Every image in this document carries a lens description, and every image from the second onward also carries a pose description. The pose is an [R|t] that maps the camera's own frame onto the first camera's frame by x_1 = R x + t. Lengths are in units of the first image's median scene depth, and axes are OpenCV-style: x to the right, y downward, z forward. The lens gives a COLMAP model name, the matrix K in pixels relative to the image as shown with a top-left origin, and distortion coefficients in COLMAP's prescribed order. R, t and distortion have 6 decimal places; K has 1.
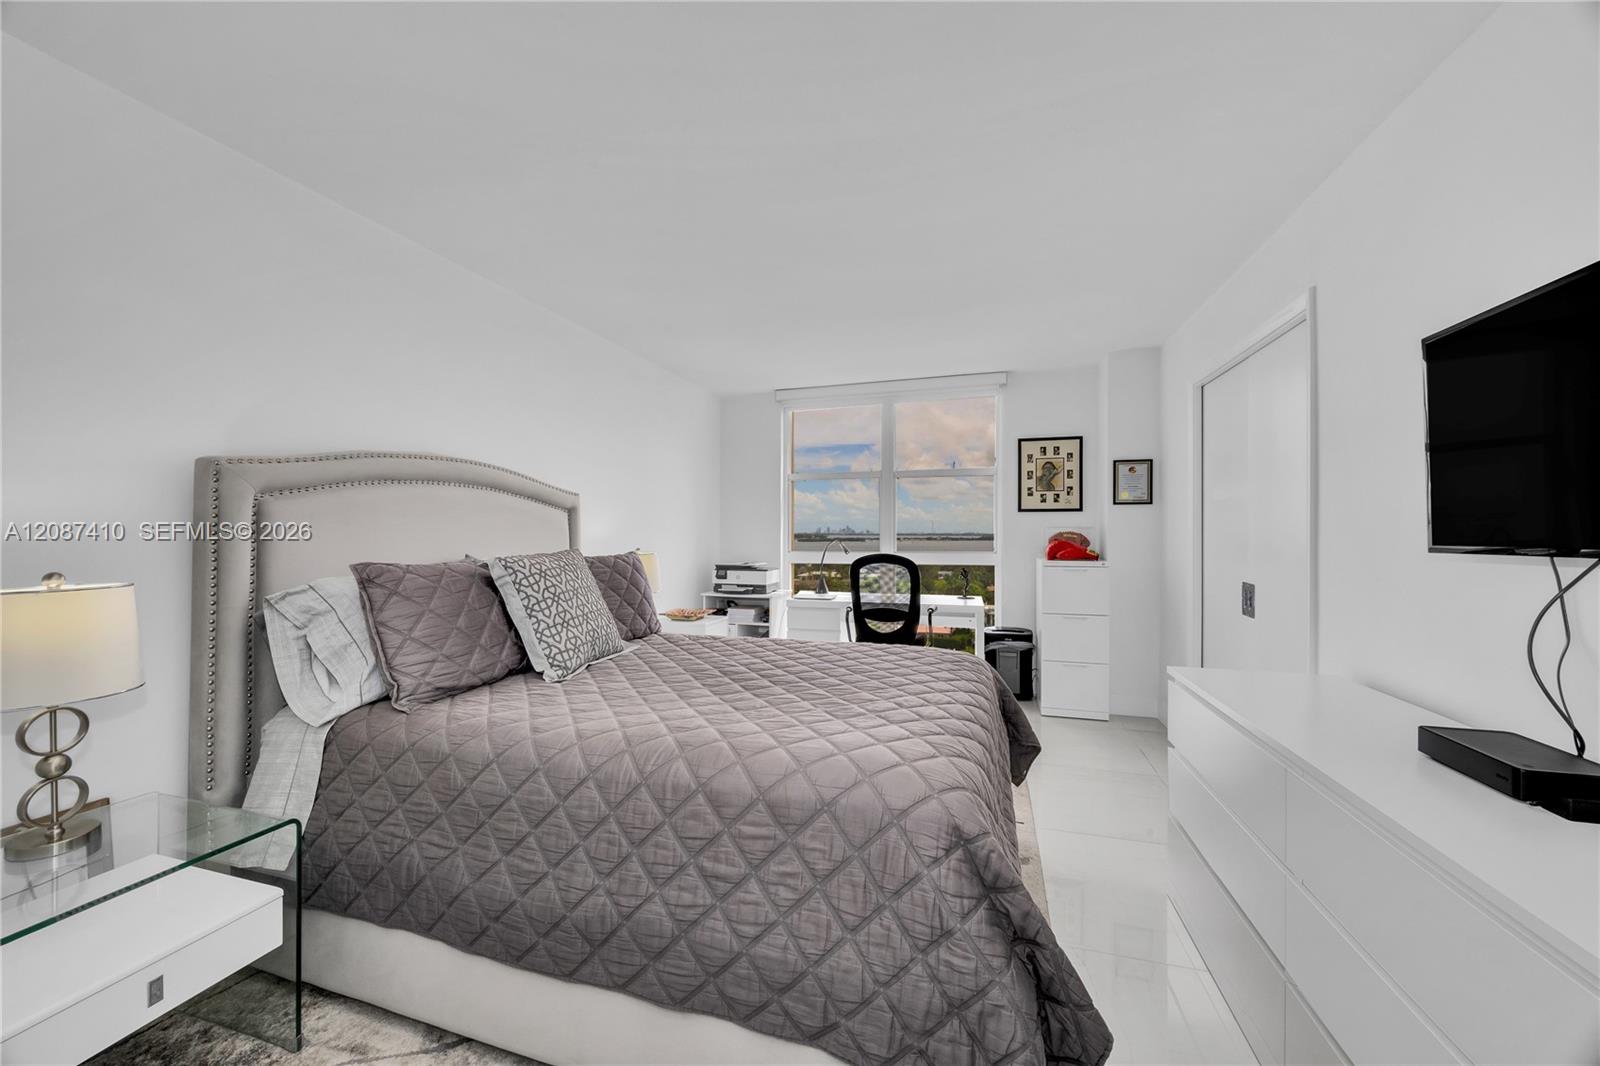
lens RADIAL K [[607.1, 0, 792.1], [0, 607.1, 520.3], [0, 0, 1]] dist [-0.000720, 0.000678]
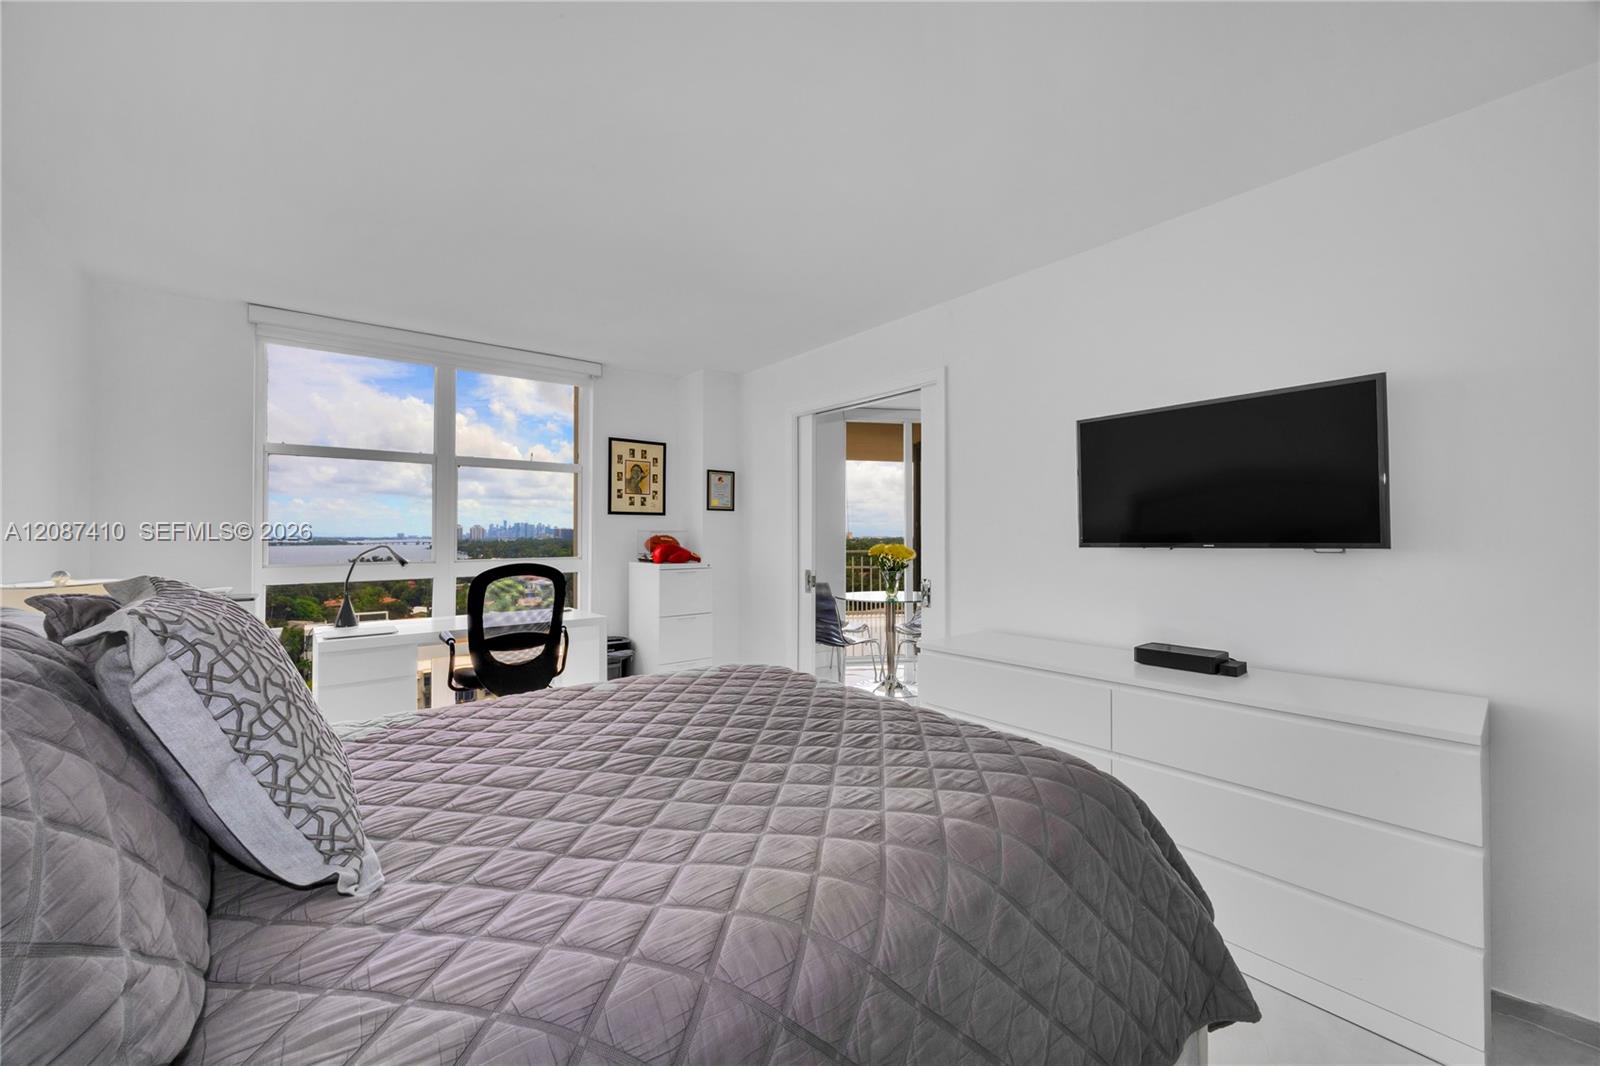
lens RADIAL K [[607.1, 0, 798.7], [0, 607.1, 530.8], [0, 0, 1]] dist [-0.000720, 0.000678]
pose [[0.556703, 0.005168, 0.830695, -0.287051], [-0.015209, 0.999876, 0.003973, 0.004560], [-0.830572, -0.014846, 0.556713, 0.255687]]
